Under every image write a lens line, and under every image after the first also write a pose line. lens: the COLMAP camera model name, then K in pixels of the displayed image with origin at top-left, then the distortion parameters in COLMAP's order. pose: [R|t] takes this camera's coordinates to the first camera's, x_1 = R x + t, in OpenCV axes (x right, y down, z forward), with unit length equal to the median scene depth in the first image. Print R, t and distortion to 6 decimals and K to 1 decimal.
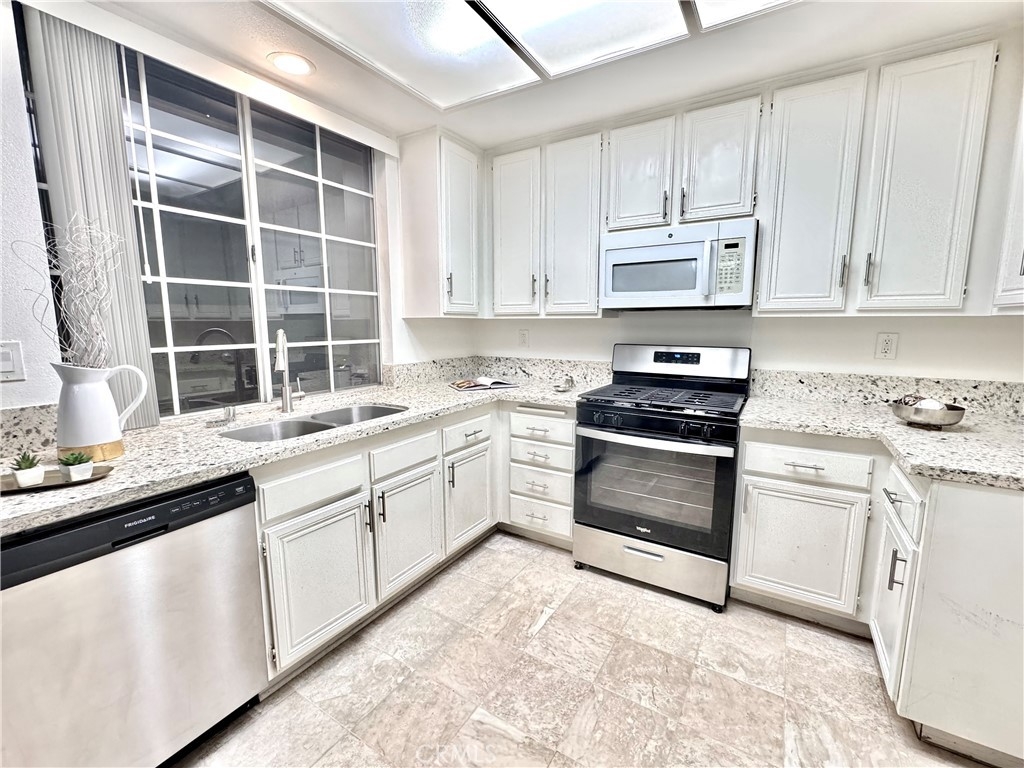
lens RADIAL K [[439.4, 0, 511.3], [0, 439.4, 383.7], [0, 0, 1]] dist [-0.007999, 0.000251]
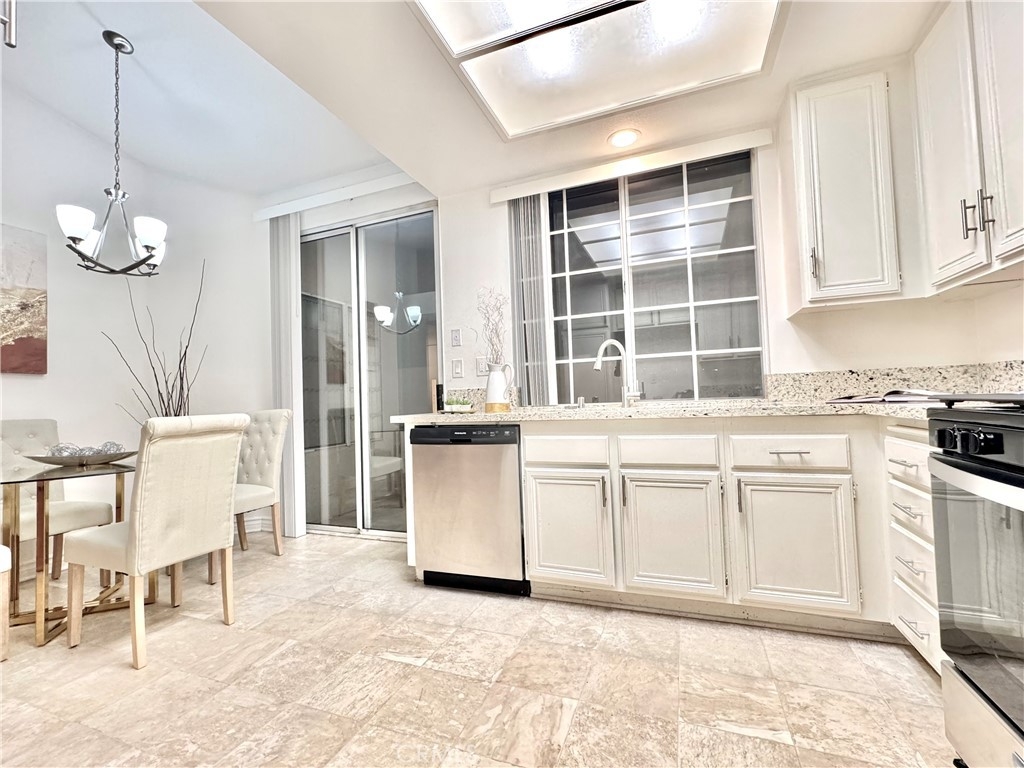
lens RADIAL K [[439.4, 0, 512.1], [0, 439.4, 383.4], [0, 0, 1]] dist [-0.007999, 0.000251]
pose [[0.182903, -0.041586, -0.982251, 0.606031], [-0.101150, 0.993007, -0.060876, 0.098936], [0.977914, 0.110489, 0.177417, 0.446555]]
